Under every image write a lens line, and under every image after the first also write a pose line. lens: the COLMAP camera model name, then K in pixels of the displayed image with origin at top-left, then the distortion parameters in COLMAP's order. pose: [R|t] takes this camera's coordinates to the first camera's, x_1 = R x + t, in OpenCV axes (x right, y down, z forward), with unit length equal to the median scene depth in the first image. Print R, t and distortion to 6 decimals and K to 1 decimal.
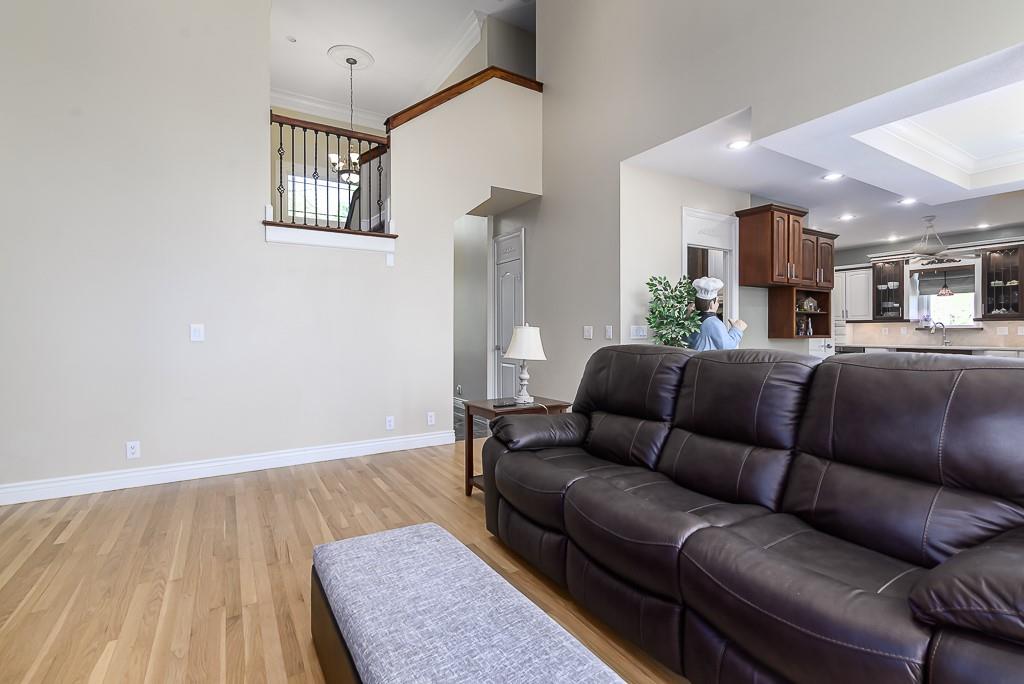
lens RADIAL K [[467.1, 0, 513.6], [0, 467.1, 332.9], [0, 0, 1]] dist [0.004676, -0.001219]
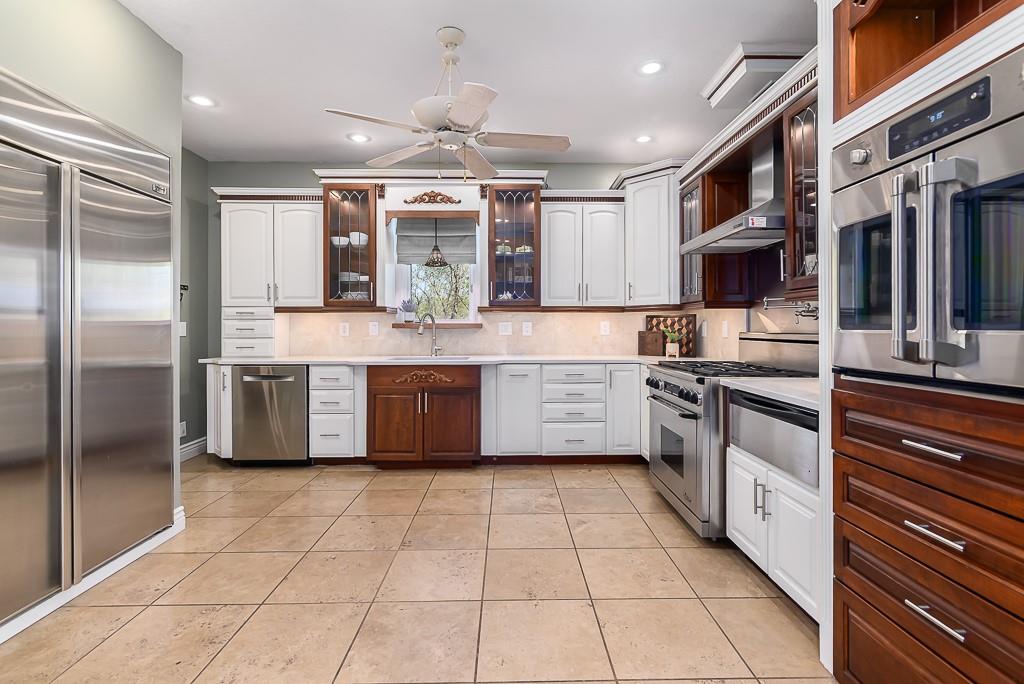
lens RADIAL K [[467.1, 0, 517.0], [0, 467.1, 324.8], [0, 0, 1]] dist [0.004676, -0.001219]
pose [[0.498310, 0.006212, 0.866977, 0.471566], [0.003867, 0.999948, -0.009388, -0.003640], [-0.866990, 0.008031, 0.498260, 0.618202]]
